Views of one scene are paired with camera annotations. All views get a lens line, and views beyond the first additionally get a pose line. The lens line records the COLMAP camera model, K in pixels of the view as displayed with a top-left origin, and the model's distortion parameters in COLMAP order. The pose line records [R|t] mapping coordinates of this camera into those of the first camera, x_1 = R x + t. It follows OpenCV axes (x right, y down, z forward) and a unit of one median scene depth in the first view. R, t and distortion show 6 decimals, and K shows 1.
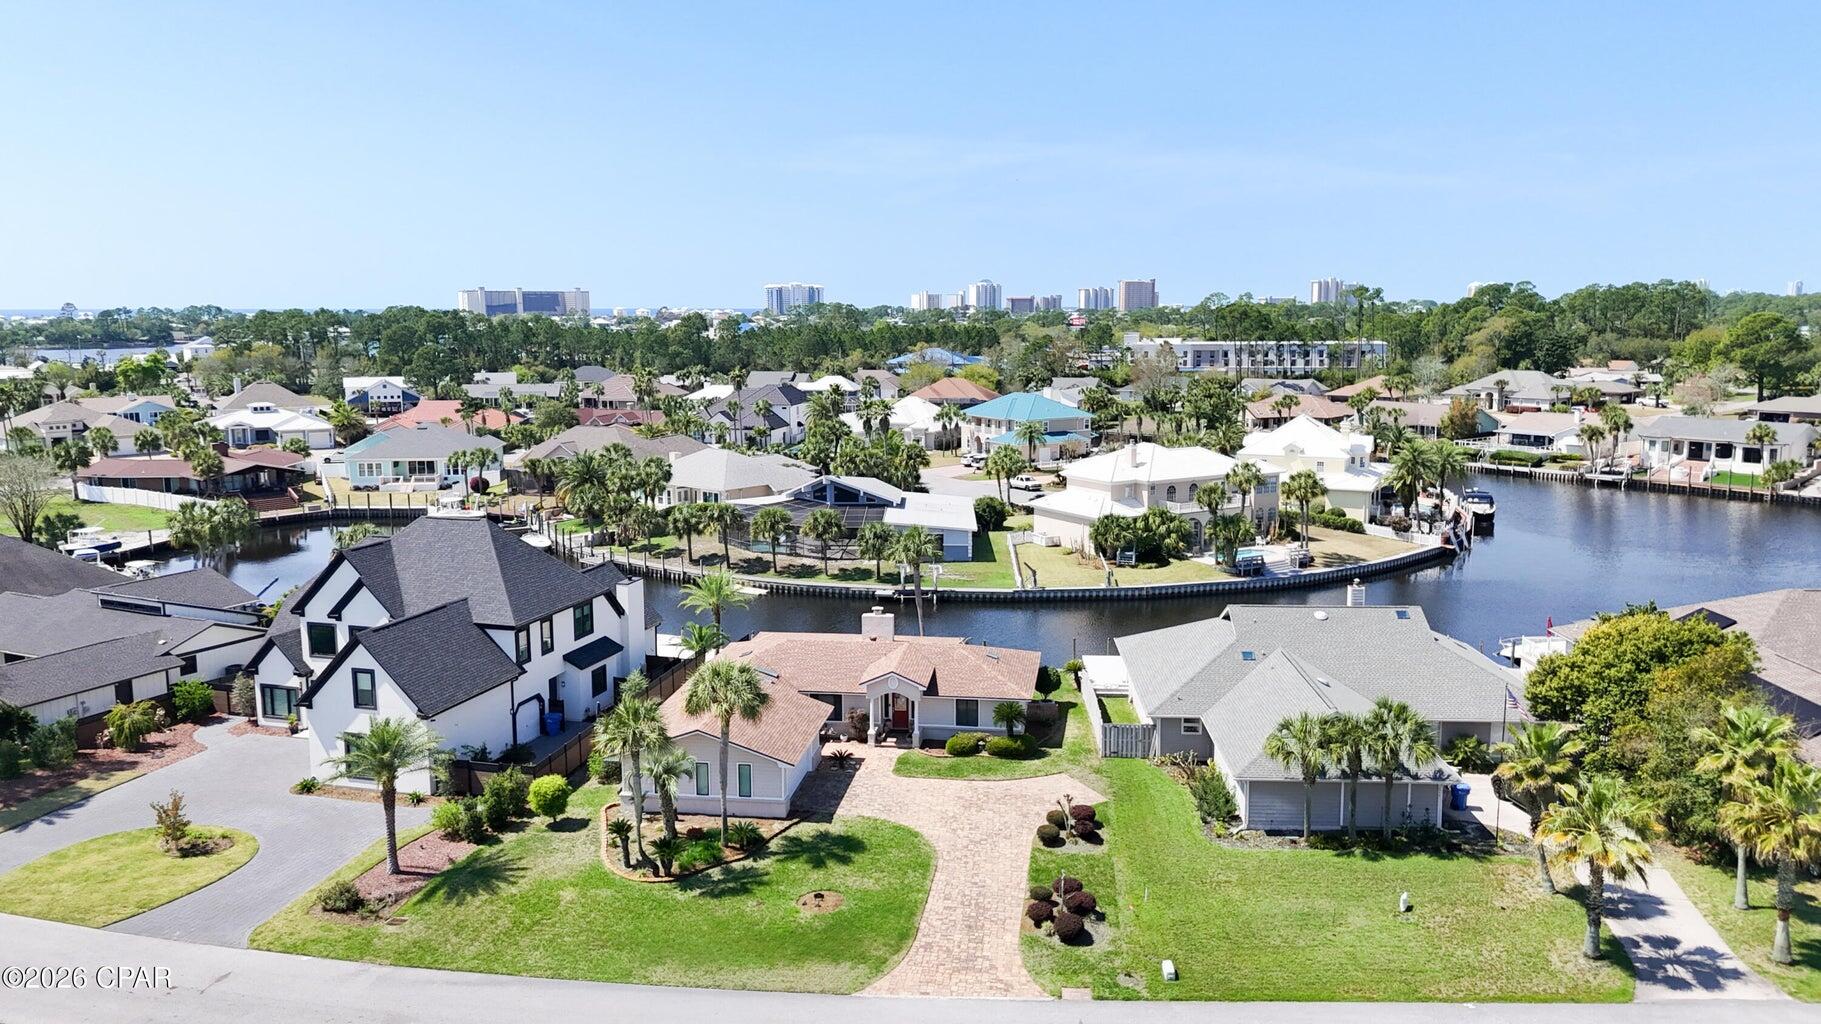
lens RADIAL K [[1331.9, 0, 910.5], [0, 1331.9, 512.0], [0, 0, 1]] dist [0.079804, -0.076753]
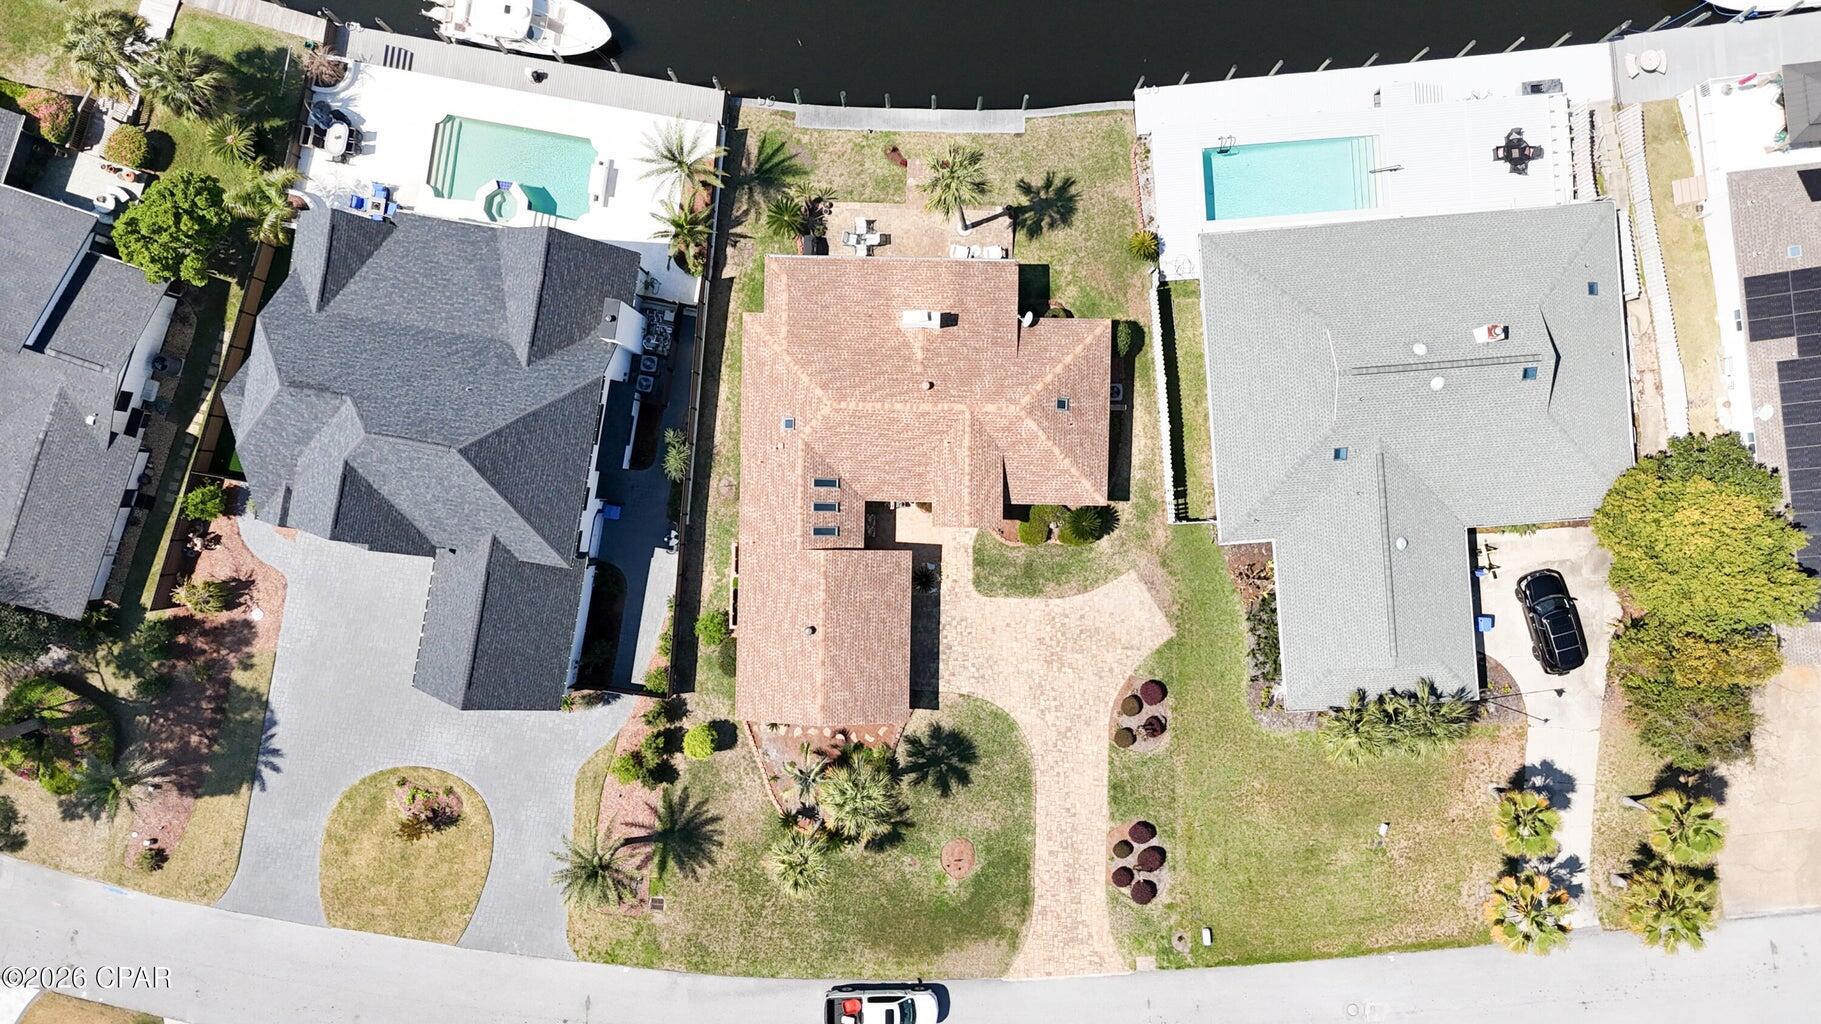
lens RADIAL K [[1331.9, 0, 910.5], [0, 1331.9, 512.0], [0, 0, 1]] dist [0.079804, -0.076753]
pose [[0.992210, -0.124537, -0.003056, -0.052432], [0.022694, 0.156573, 0.987406, -0.863099], [-0.122490, -0.979783, 0.158180, 0.884109]]
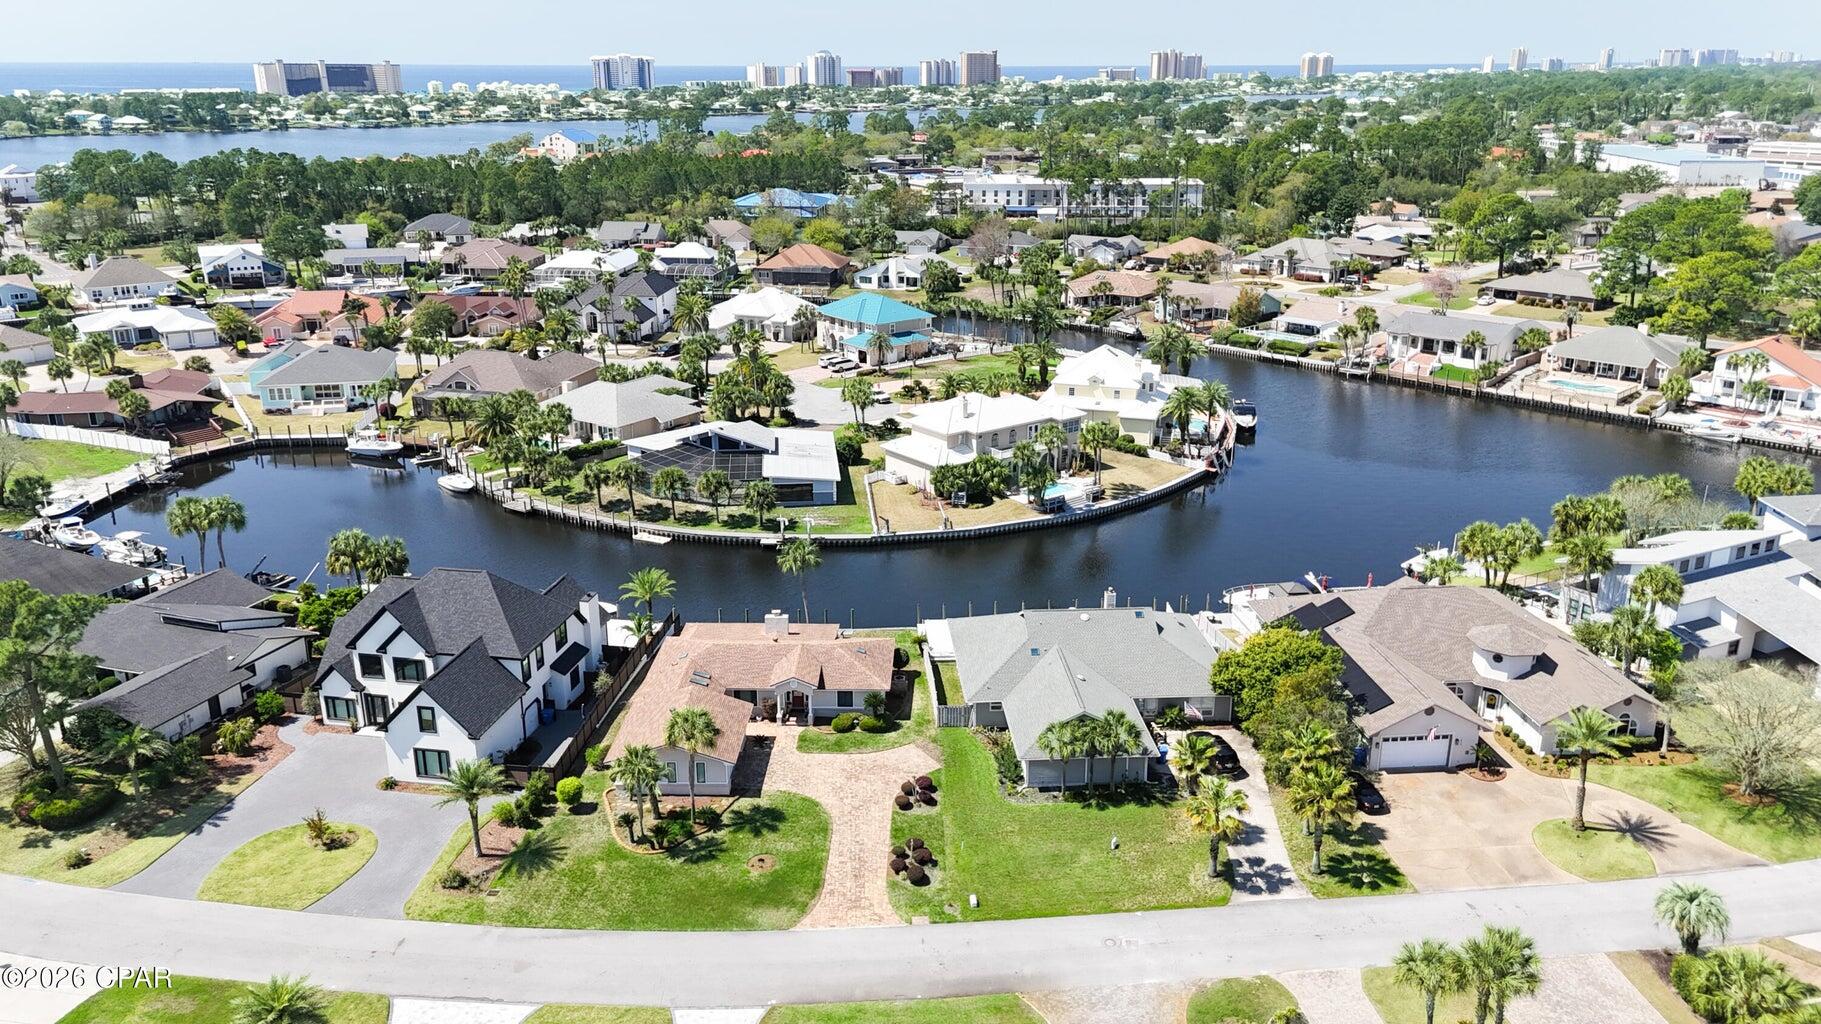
lens RADIAL K [[1331.9, 0, 910.5], [0, 1331.9, 512.0], [0, 0, 1]] dist [0.079804, -0.076753]
pose [[0.993156, -0.030534, 0.112736, -0.045625], [0.011109, 0.985543, 0.169061, -0.304834], [-0.116268, -0.166652, 0.979137, -0.403774]]
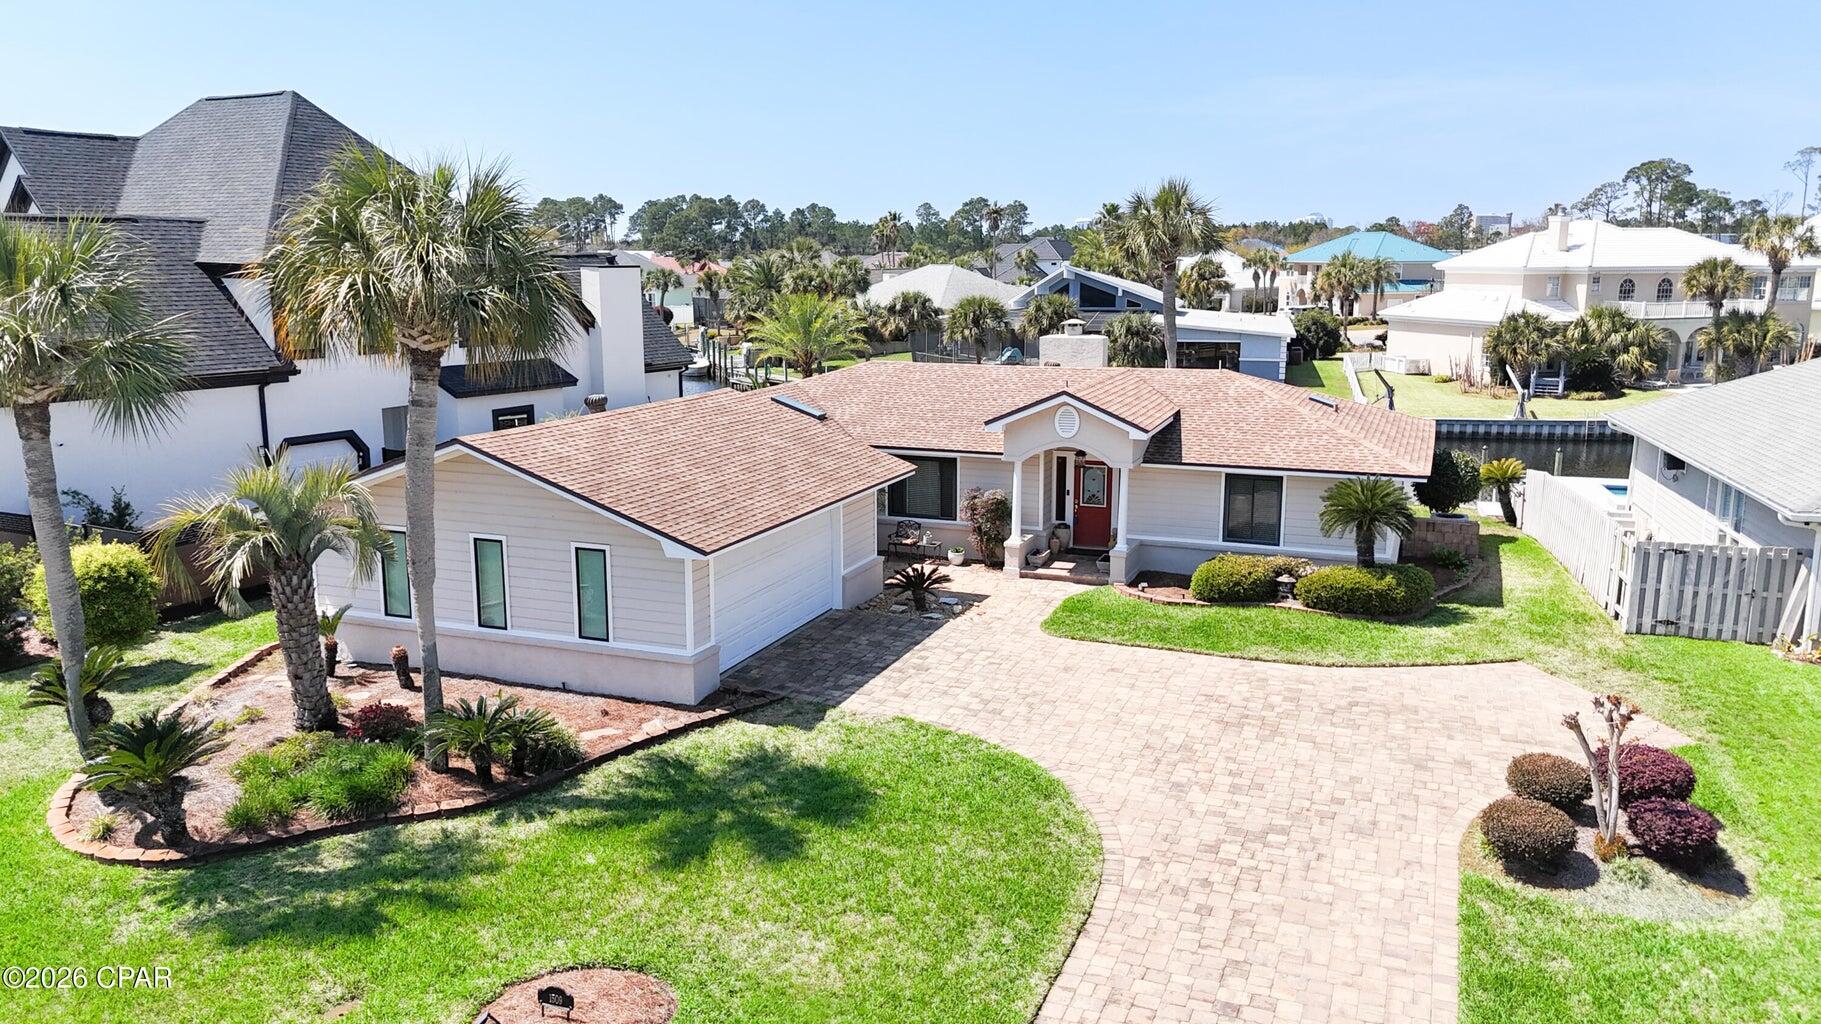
lens RADIAL K [[1321.9, 0, 891.1], [0, 1321.9, 511.6], [0, 0, 1]] dist [0.073488, -0.115899]
pose [[0.969914, 0.046914, -0.238886, 0.034064], [-0.037910, 0.998392, 0.042149, 0.144812], [0.240480, -0.031825, 0.970132, 0.608507]]
